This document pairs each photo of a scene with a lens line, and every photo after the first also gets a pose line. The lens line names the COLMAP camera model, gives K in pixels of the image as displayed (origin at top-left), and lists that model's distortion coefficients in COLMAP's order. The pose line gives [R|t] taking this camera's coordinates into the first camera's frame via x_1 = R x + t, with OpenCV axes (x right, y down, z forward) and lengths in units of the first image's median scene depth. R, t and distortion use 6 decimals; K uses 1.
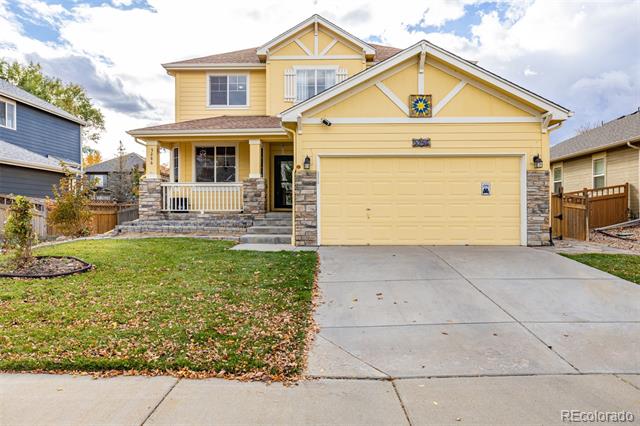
lens RADIAL K [[448.1, 0, 319.6], [0, 448.1, 210.8], [0, 0, 1]] dist [-0.000271, 0.003527]
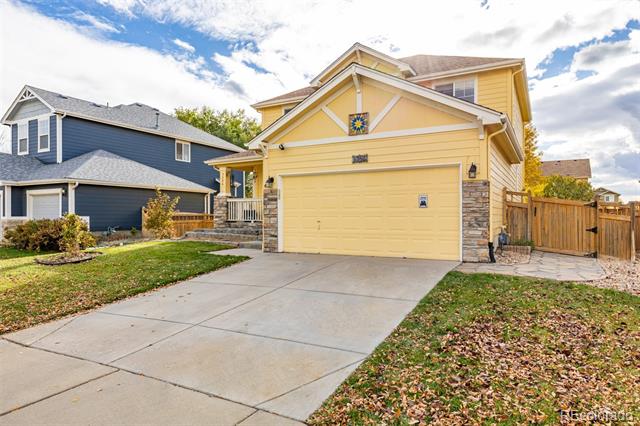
lens RADIAL K [[409.0, 0, 320.6], [0, 409.0, 216.6], [0, 0, 1]] dist [0.003048, 0.001434]
pose [[0.881969, -0.000431, -0.471307, 0.599009], [0.000509, 1.000000, 0.000039, -0.015821], [0.471307, -0.000274, 0.881969, 0.106279]]
